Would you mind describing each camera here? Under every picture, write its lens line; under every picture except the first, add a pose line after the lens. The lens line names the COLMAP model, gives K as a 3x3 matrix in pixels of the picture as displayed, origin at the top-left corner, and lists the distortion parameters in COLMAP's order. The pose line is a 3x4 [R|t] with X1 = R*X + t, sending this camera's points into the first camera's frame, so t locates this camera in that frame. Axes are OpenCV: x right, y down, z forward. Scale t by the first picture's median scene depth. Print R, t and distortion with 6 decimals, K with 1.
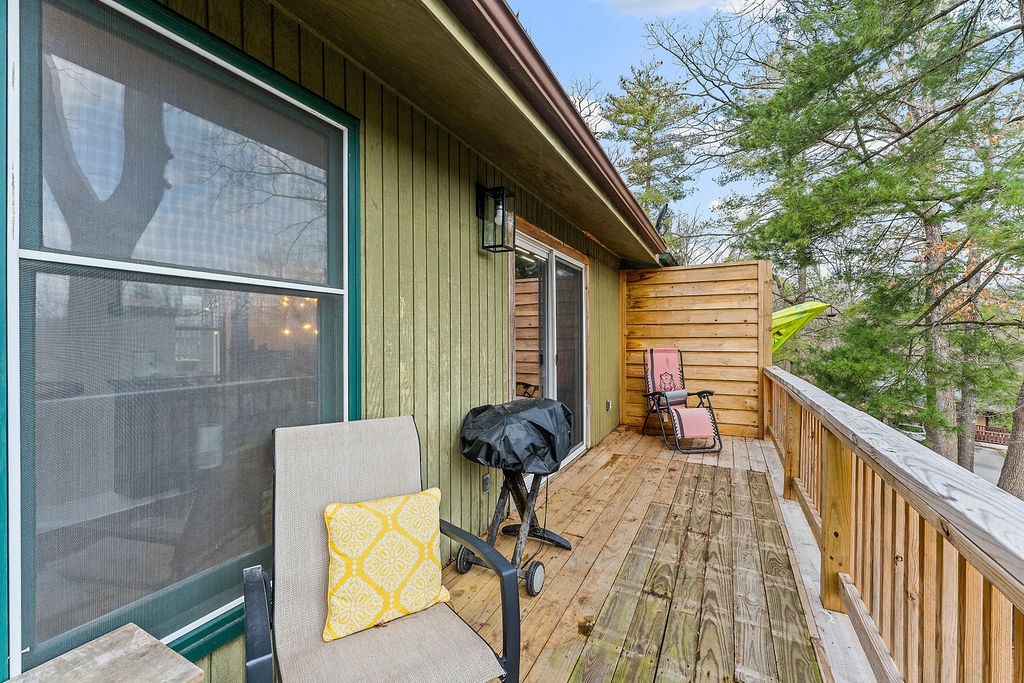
lens RADIAL K [[420.6, 0, 512.0], [0, 420.6, 338.9], [0, 0, 1]] dist [-0.002632, -0.000036]
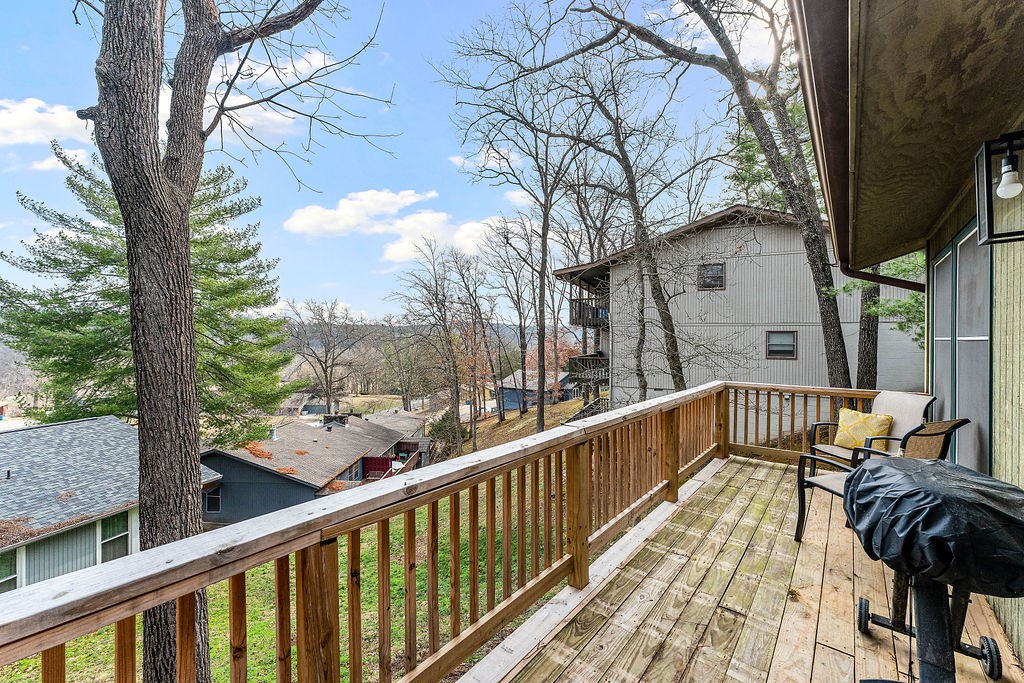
lens RADIAL K [[420.6, 0, 509.7], [0, 420.6, 339.4], [0, 0, 1]] dist [-0.002632, -0.000036]
pose [[-0.977166, 0.001553, 0.212470, 0.616261], [0.002703, 0.999983, 0.005121, -0.087579], [-0.212459, 0.005579, -0.977154, 1.991774]]
